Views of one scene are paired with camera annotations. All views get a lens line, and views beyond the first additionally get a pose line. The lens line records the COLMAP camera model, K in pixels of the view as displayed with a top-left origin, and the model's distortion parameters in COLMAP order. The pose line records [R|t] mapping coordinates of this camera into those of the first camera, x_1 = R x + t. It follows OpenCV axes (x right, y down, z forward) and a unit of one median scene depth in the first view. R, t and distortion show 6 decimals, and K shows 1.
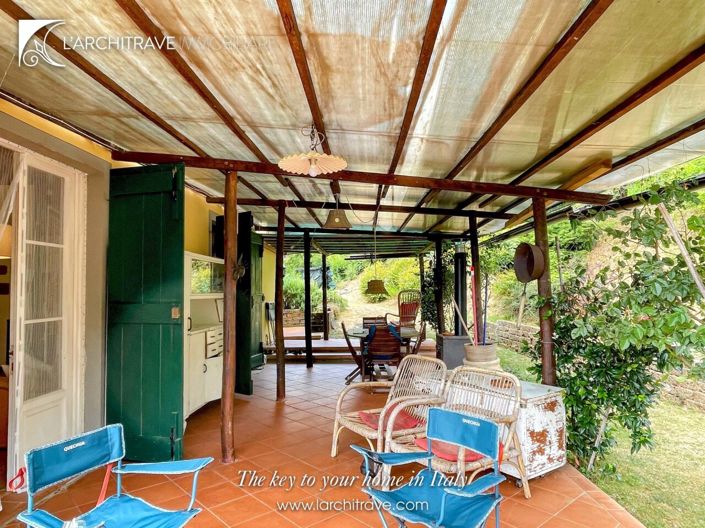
lens RADIAL K [[452.2, 0, 352.4], [0, 452.2, 263.6], [0, 0, 1]] dist [0.000824, 0.000233]
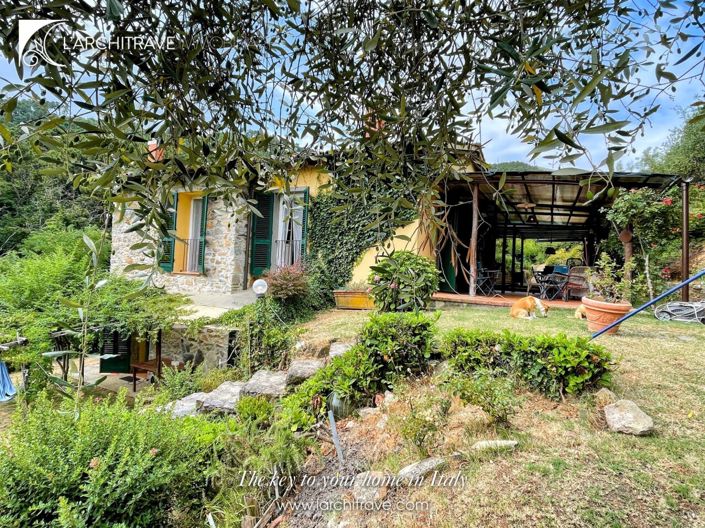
lens RADIAL K [[399.2, 0, 351.8], [0, 399.2, 263.9], [0, 0, 1]] dist [-0.006901, 0.003233]
pose [[0.901056, 0.005637, -0.433667, 0.016355], [0.000988, 0.999886, 0.015050, 0.060730], [0.433702, -0.013989, 0.900948, -0.813795]]
